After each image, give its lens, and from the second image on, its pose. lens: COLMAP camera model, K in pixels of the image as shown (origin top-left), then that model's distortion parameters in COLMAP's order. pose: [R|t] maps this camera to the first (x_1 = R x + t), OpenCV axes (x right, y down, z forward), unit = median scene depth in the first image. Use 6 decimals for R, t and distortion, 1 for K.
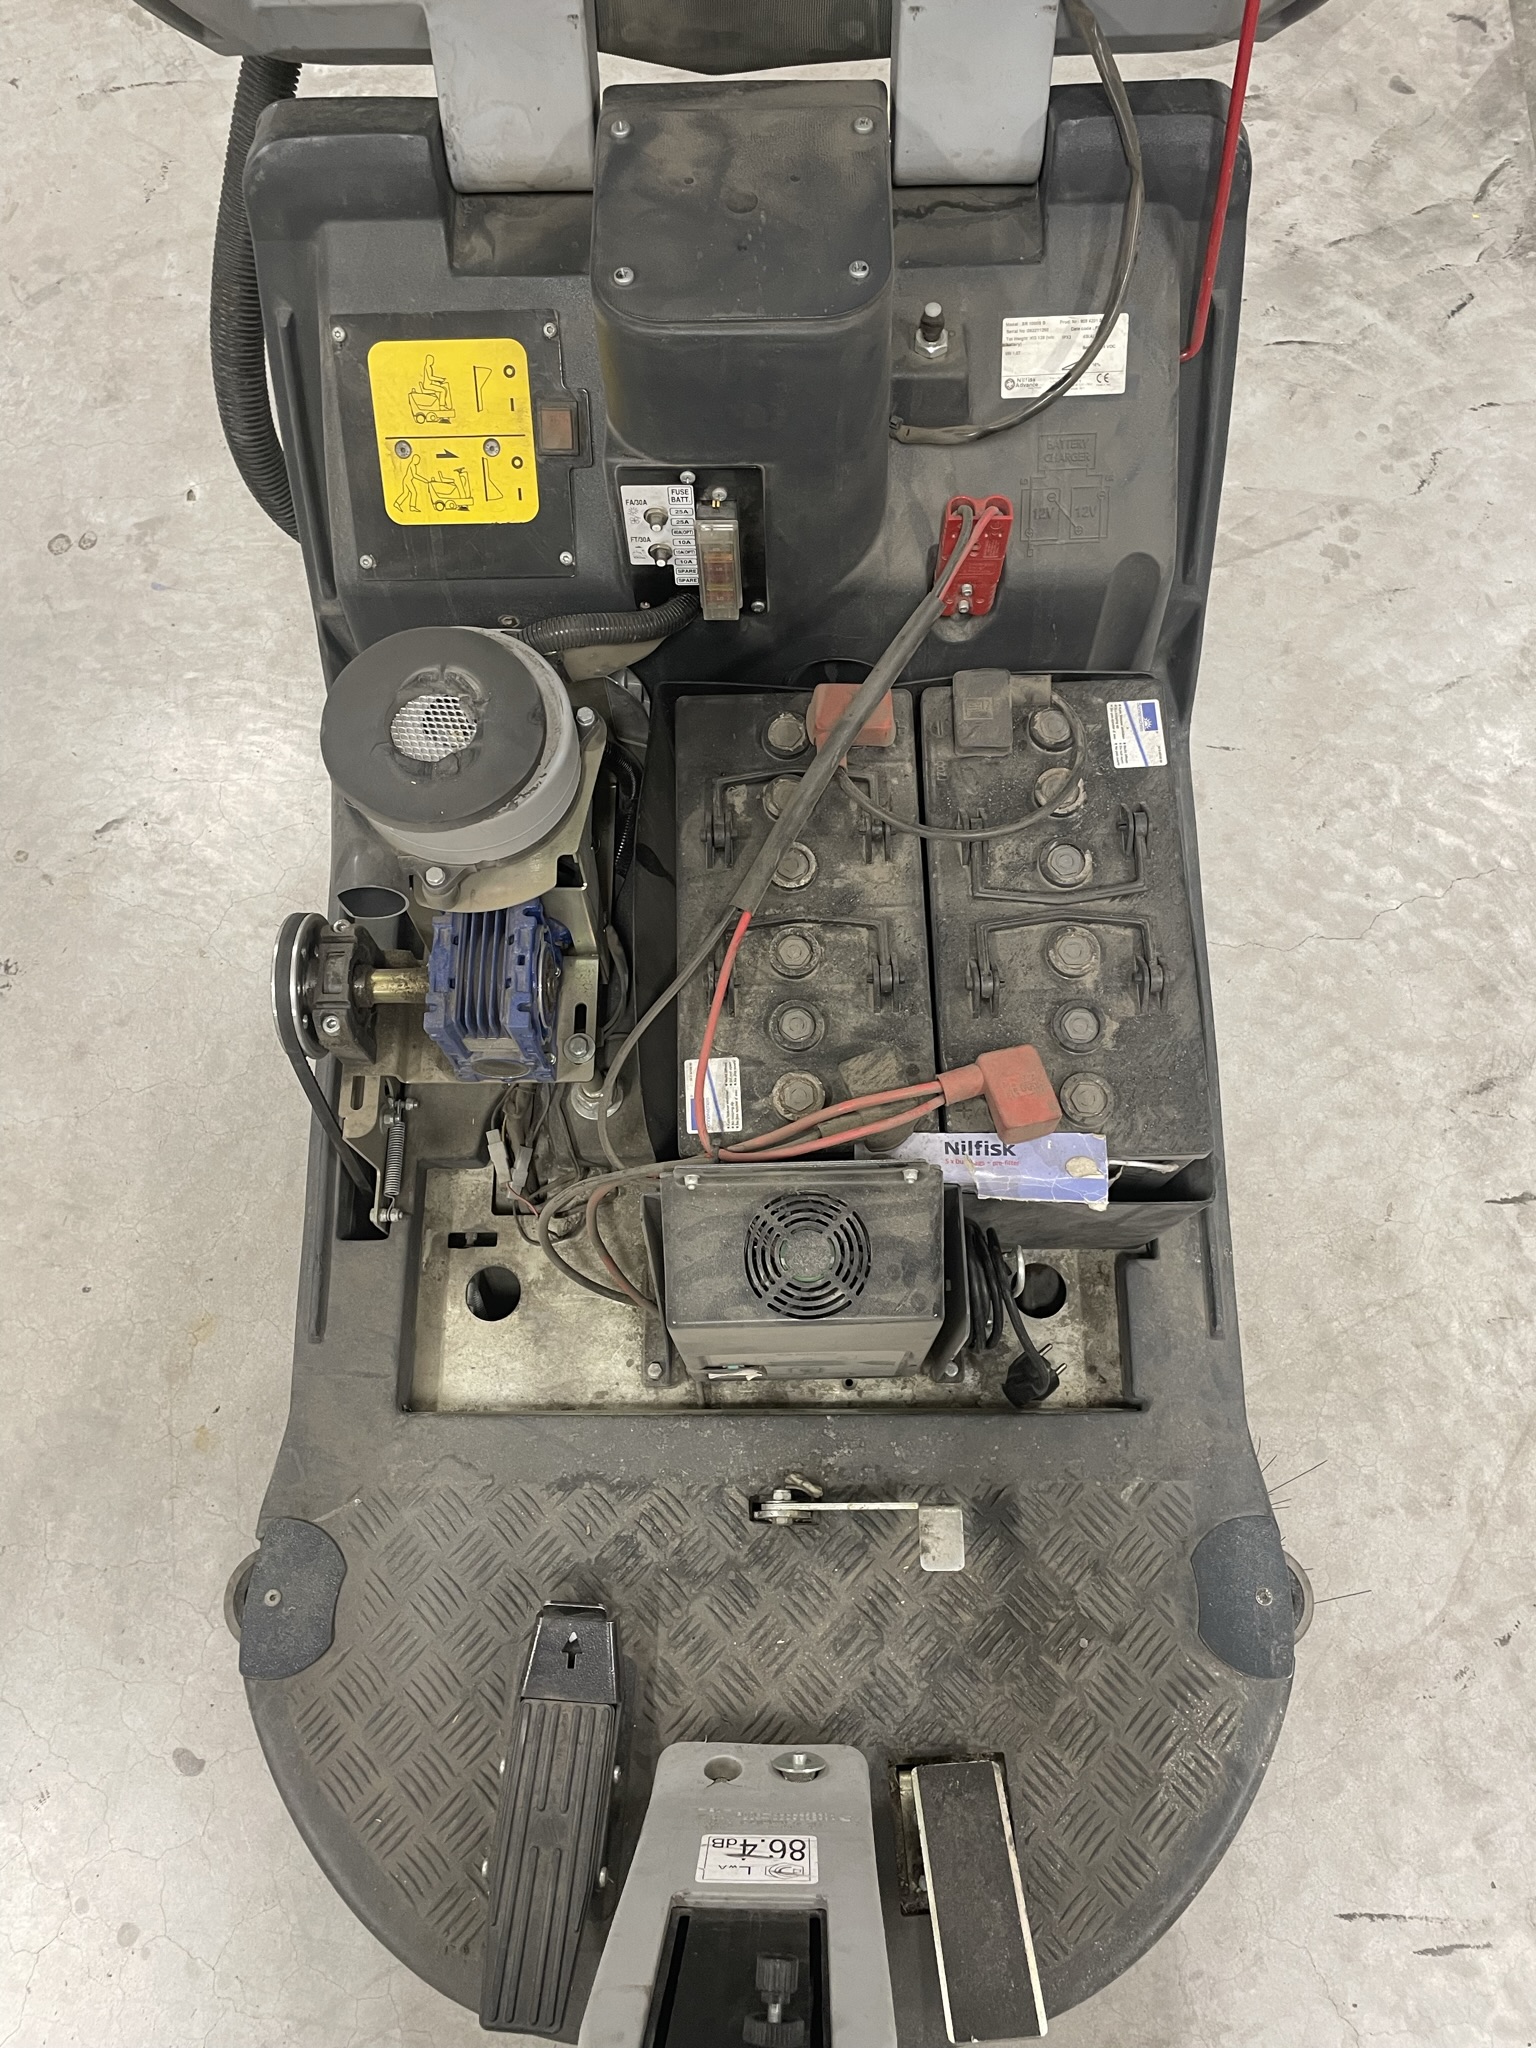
lens RADIAL K [[1564.6, 0, 758.9], [0, 1564.6, 1009.9], [0, 0, 1]] dist [0.071190, -0.099159]
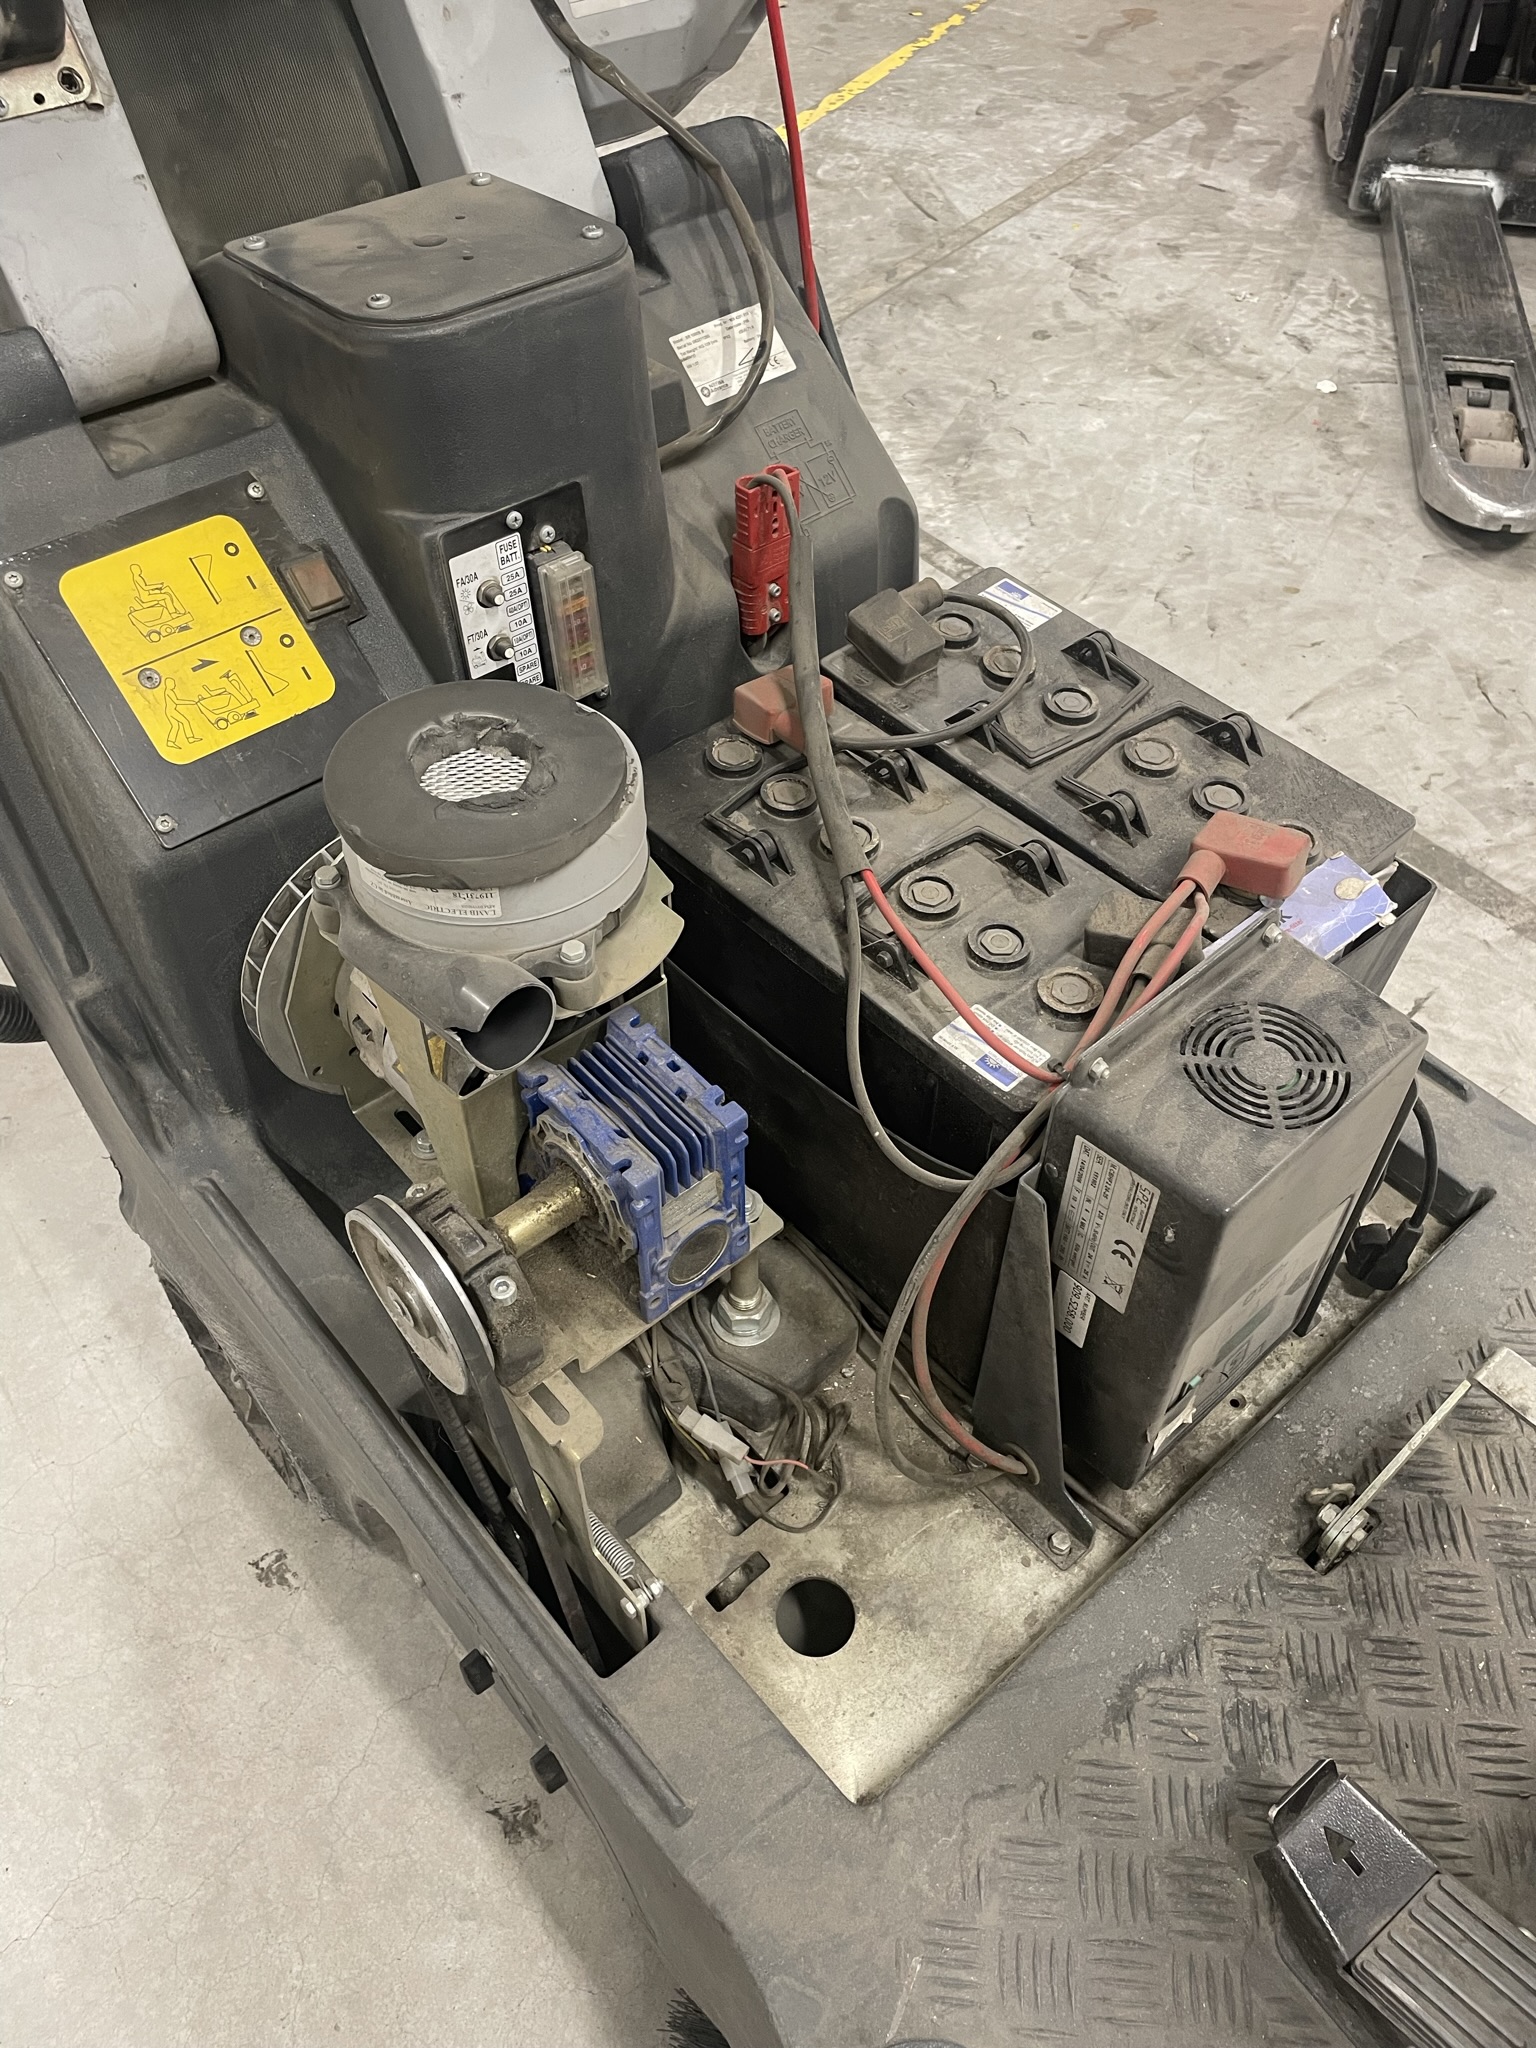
lens RADIAL K [[1564.6, 0, 771.5], [0, 1564.6, 1005.0], [0, 0, 1]] dist [0.071190, -0.099159]
pose [[0.753019, -0.460609, 0.469896, -0.437870], [0.609223, 0.757875, -0.233397, 0.143395], [-0.248618, 0.462023, 0.851307, 0.324846]]
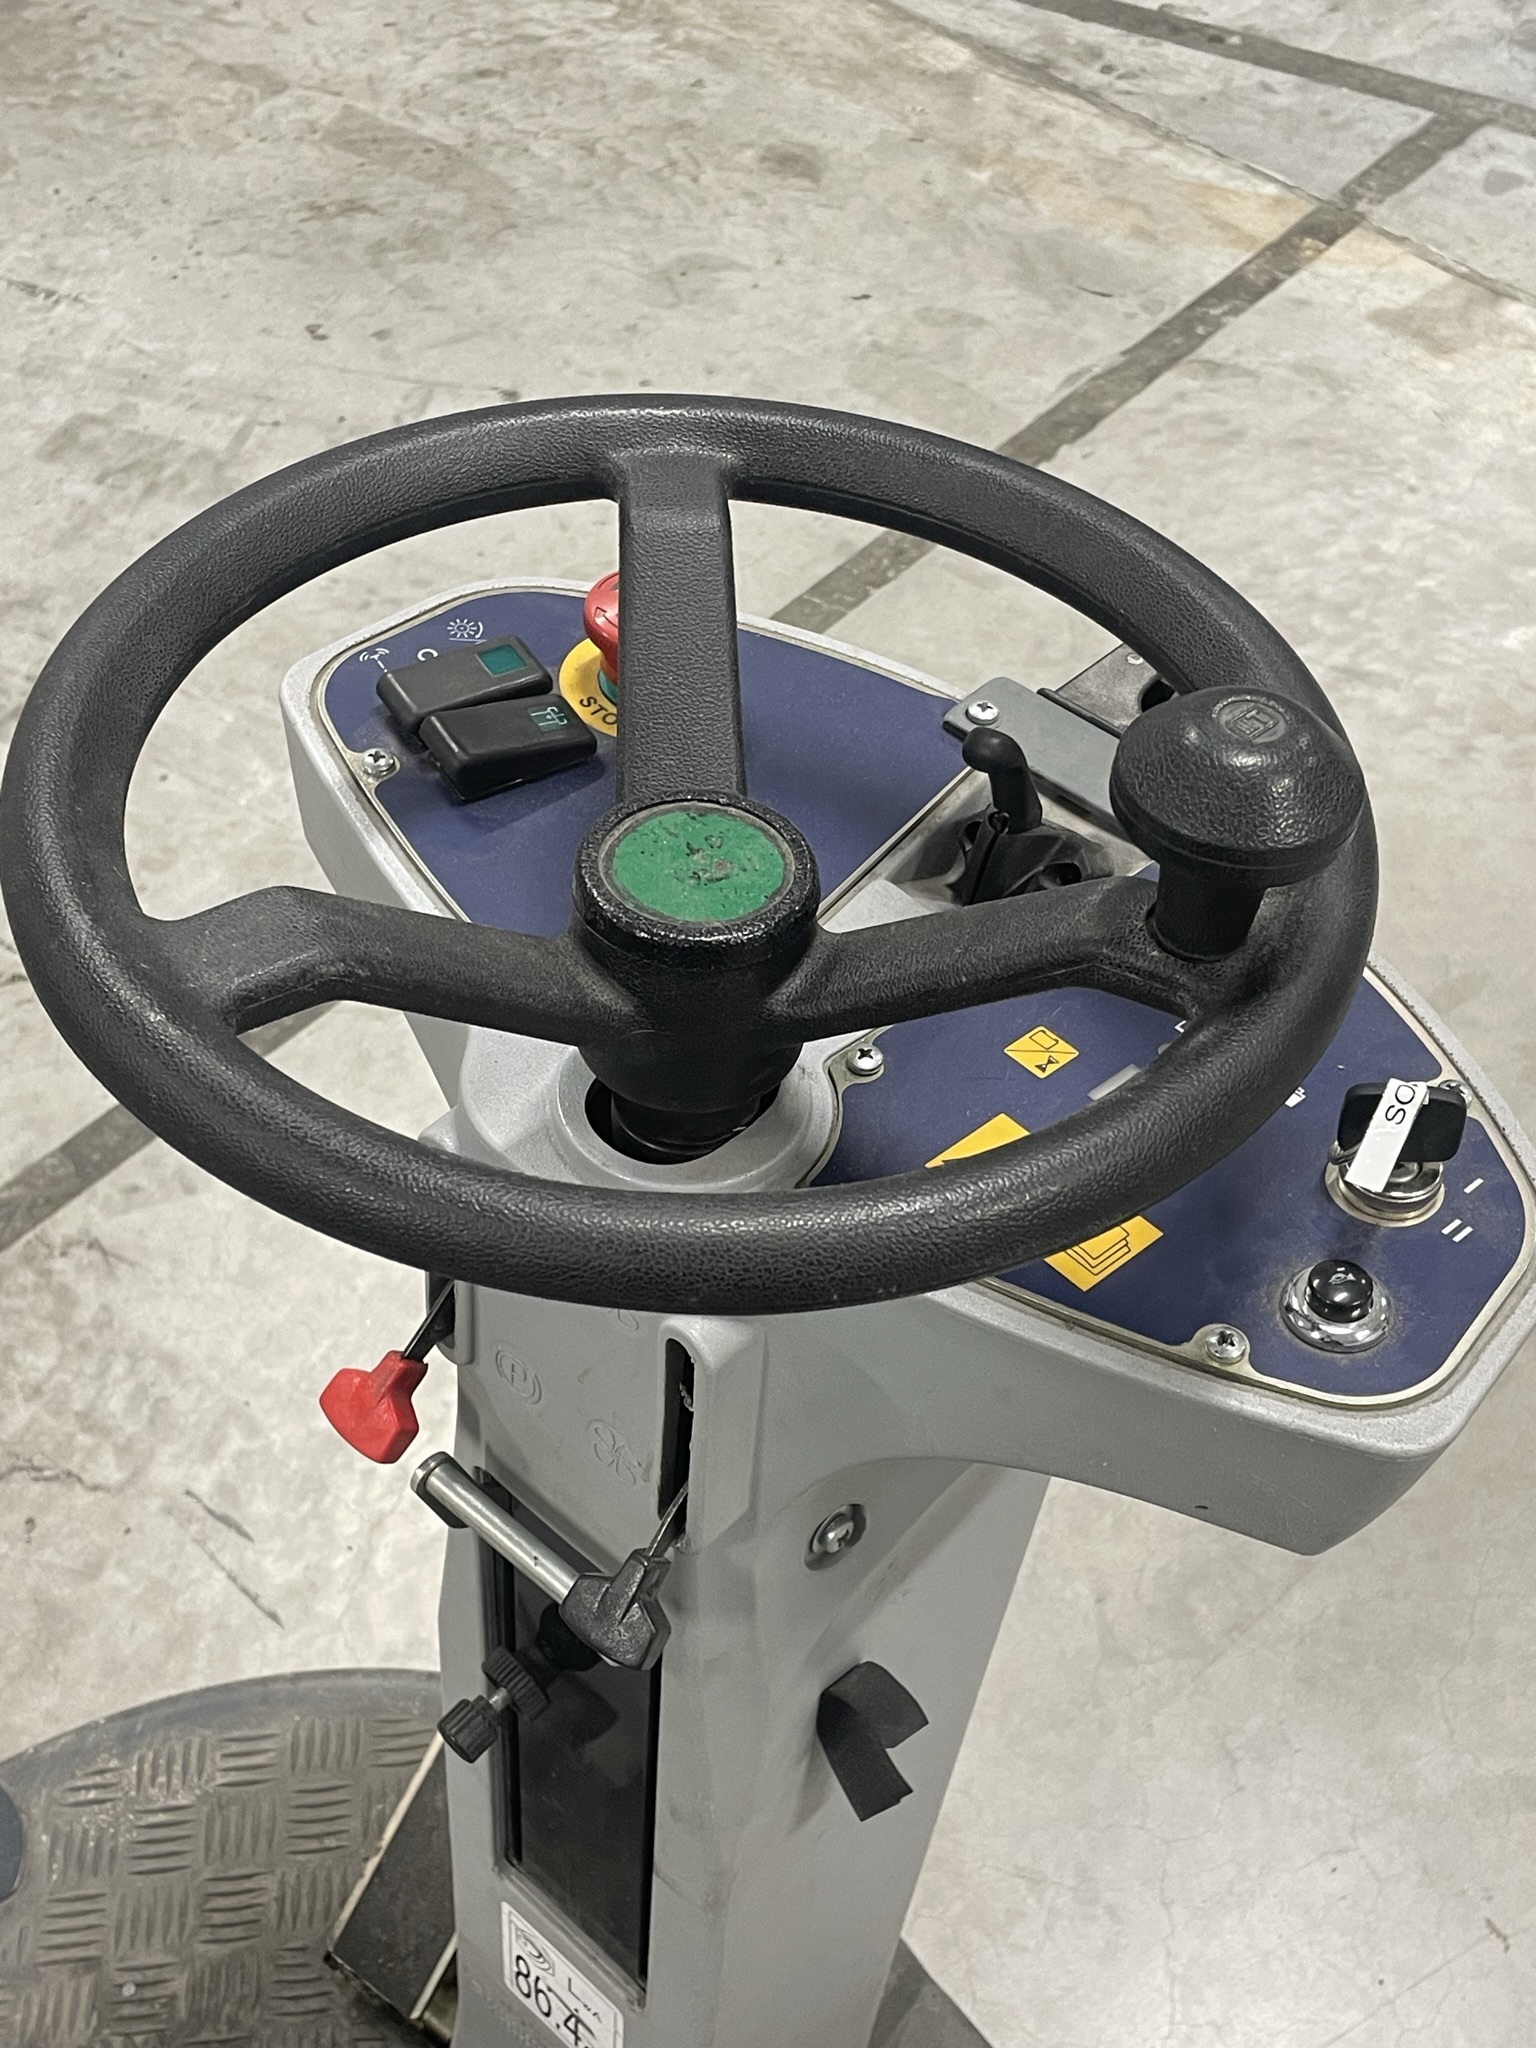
lens RADIAL K [[2489.5, 0, 780.6], [0, 2489.5, 1029.2], [0, 0, 1]] dist [0.041942, 0.000000]
pose [[-0.745135, -0.483445, 0.459407, -0.301613], [0.648210, -0.363000, 0.669369, 0.009066], [-0.156838, 0.796563, 0.583857, -0.004849]]
